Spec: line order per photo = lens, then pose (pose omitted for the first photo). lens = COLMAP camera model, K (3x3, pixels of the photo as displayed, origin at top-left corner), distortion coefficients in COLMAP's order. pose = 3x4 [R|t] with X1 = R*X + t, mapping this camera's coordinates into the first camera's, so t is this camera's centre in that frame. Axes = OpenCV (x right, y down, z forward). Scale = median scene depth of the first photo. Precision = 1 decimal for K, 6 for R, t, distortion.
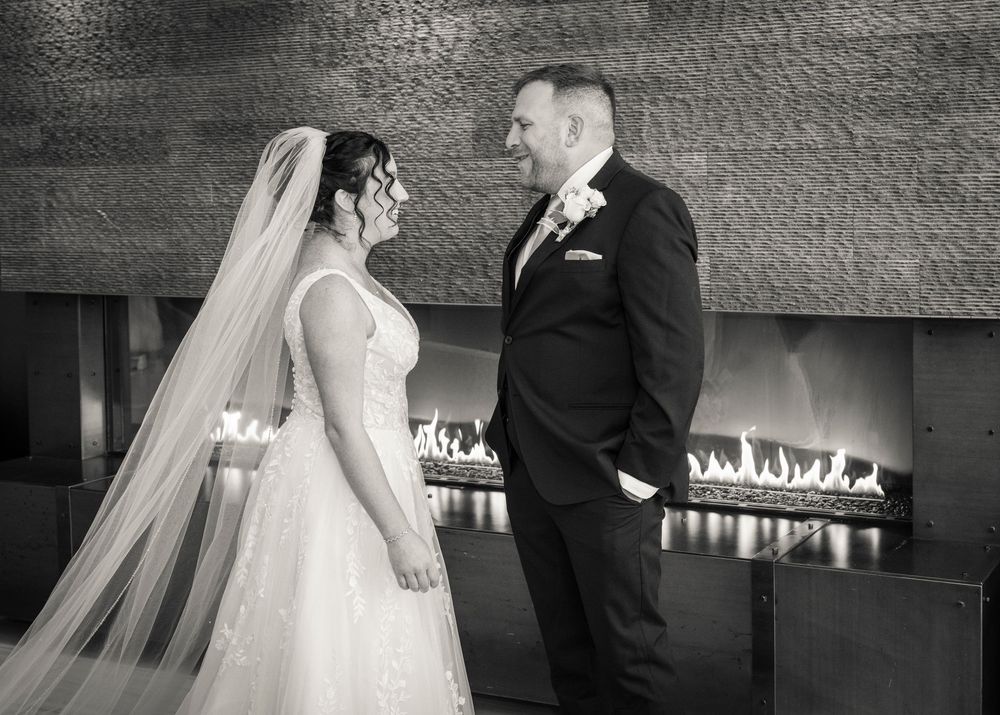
lens RADIAL K [[1638.9, 0, 499.7], [0, 1638.9, 225.4], [0, 0, 1]] dist [-0.009580, 0.076607]
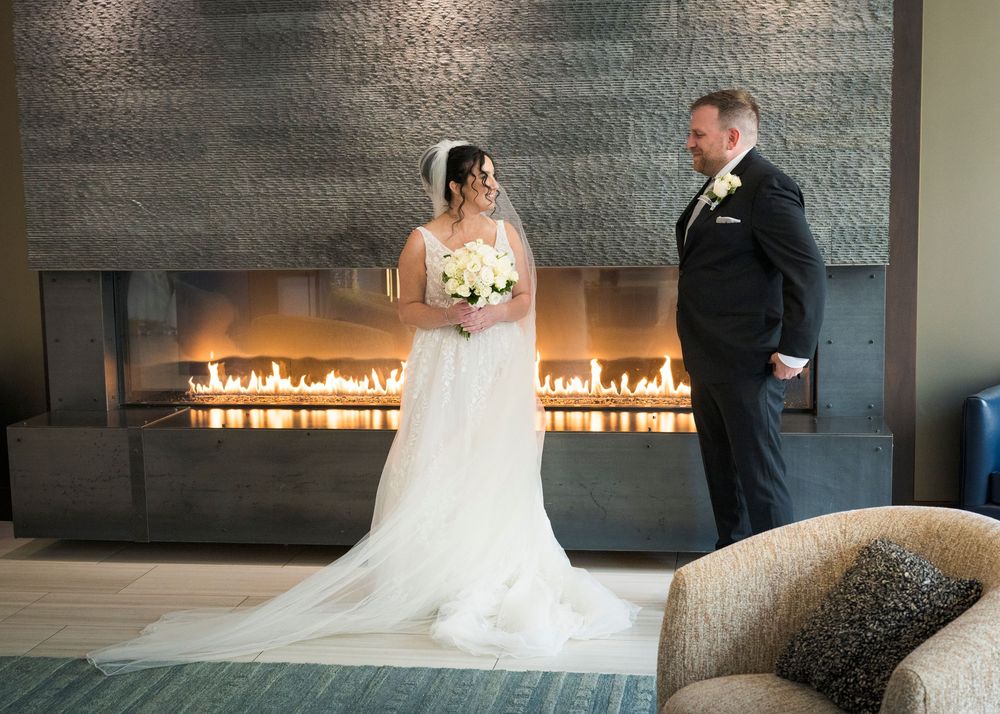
lens RADIAL K [[1641.9, 0, 528.6], [0, 1641.9, 356.3], [0, 0, 1]] dist [-0.003277, 0.056670]
pose [[0.939781, -0.037395, 0.339725, -0.428290], [0.011408, 0.996874, 0.078175, 0.015789], [-0.341586, -0.069591, 0.937270, -0.255047]]
